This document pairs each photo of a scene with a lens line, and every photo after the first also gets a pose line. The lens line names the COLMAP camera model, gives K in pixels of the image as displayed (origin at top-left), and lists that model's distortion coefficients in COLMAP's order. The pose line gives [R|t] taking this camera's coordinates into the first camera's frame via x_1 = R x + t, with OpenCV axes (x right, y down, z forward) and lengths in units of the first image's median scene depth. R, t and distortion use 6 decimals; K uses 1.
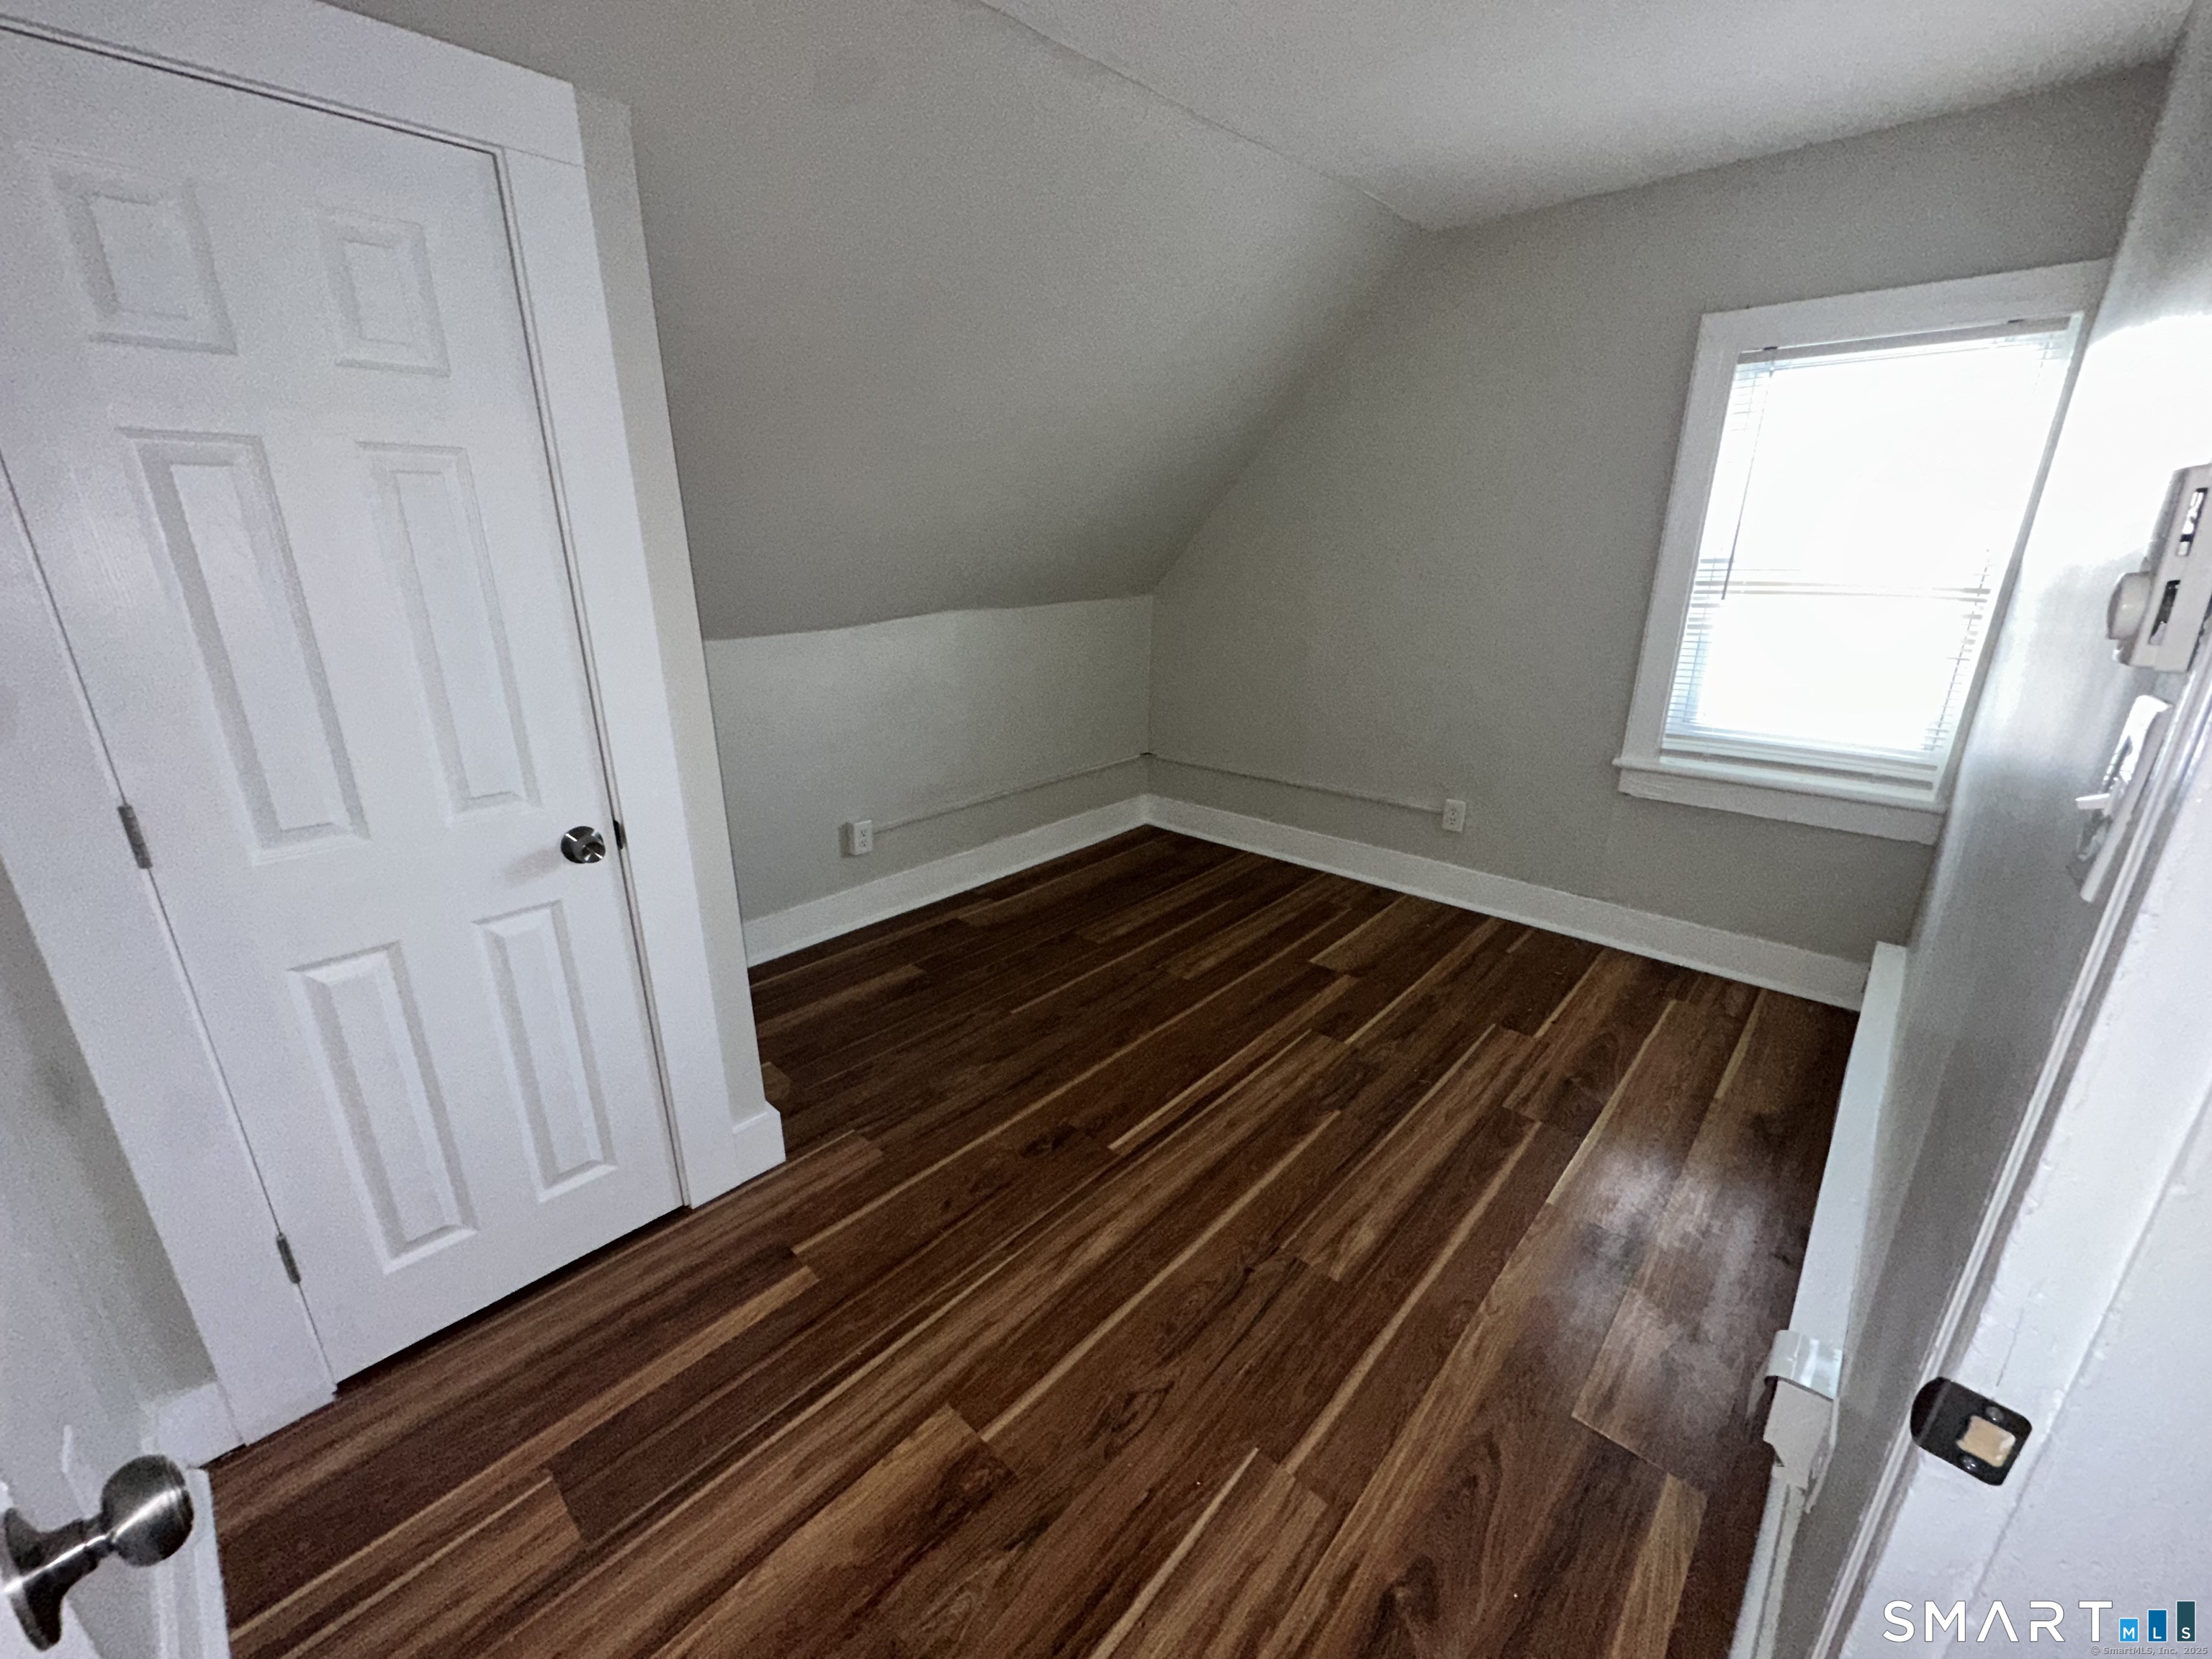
lens RADIAL K [[884.6, 0, 1103.3], [0, 884.6, 828.9], [0, 0, 1]] dist [-0.002267, -0.000016]
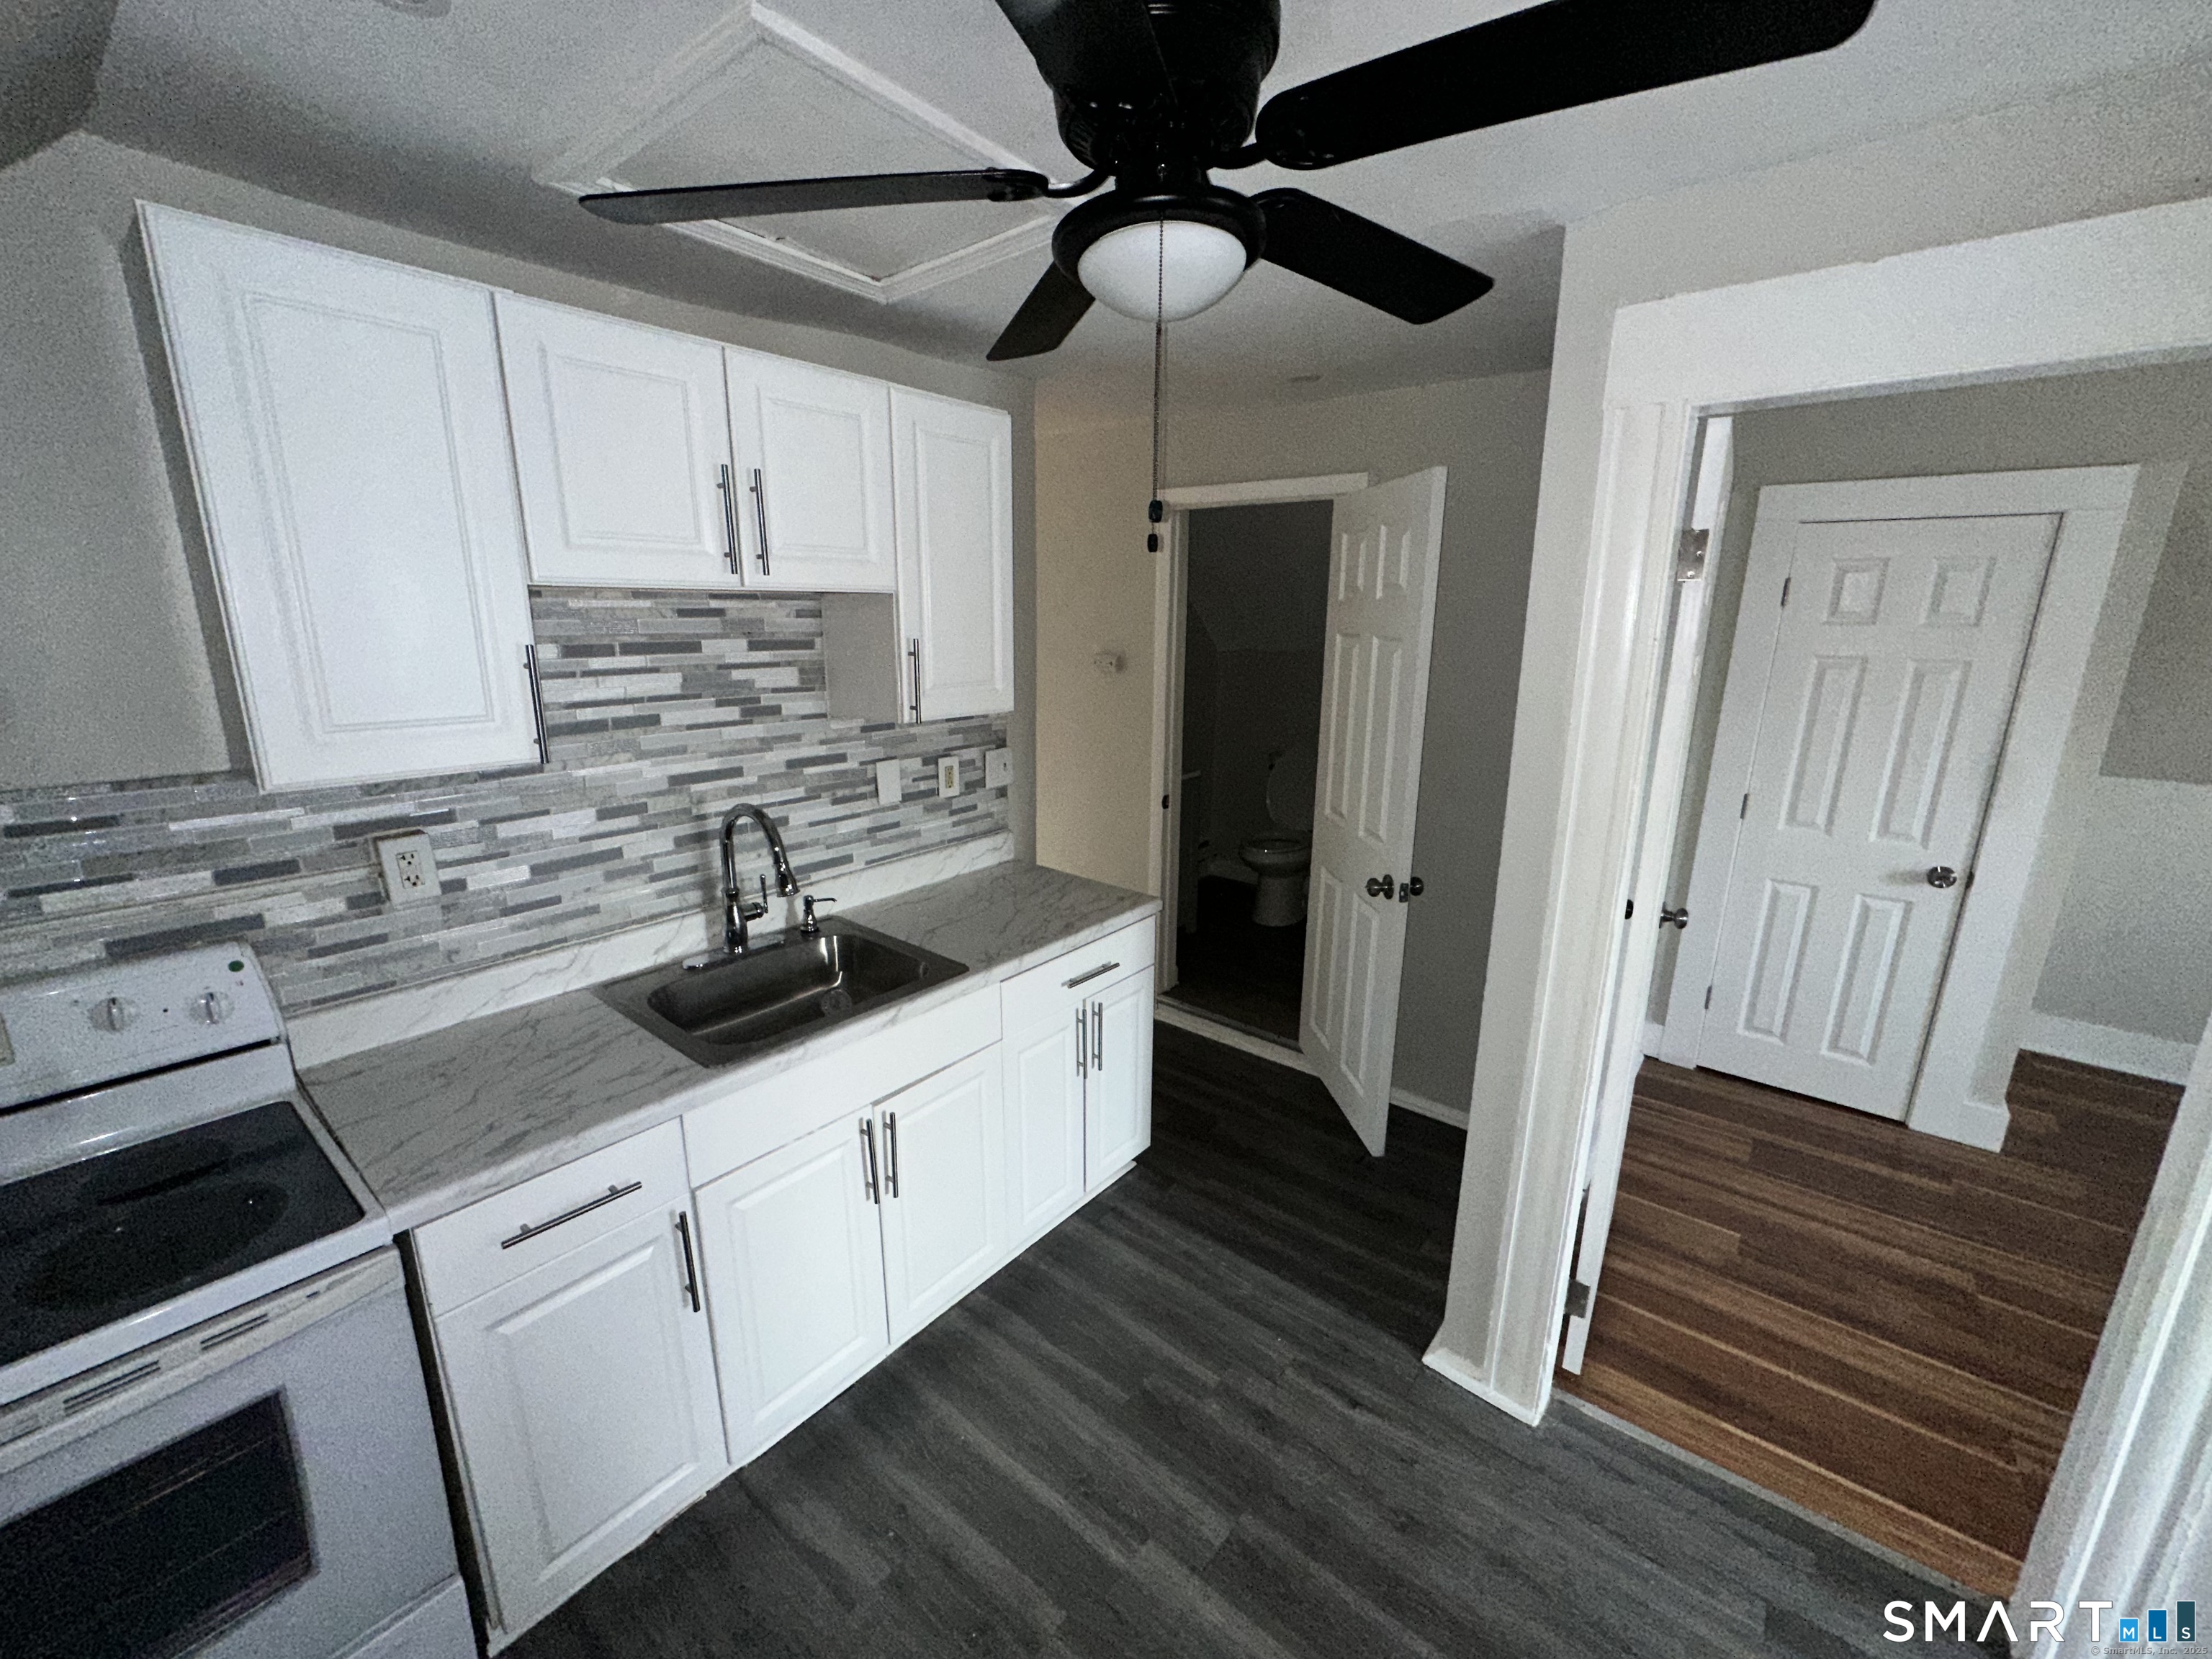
lens RADIAL K [[884.6, 0, 1106.1], [0, 884.6, 827.8], [0, 0, 1]] dist [-0.002267, -0.000016]
pose [[0.066088, 0.242486, -0.967901, 1.045305], [-0.325344, 0.922247, 0.208834, 0.111661], [0.943284, 0.301099, 0.139840, -0.889998]]
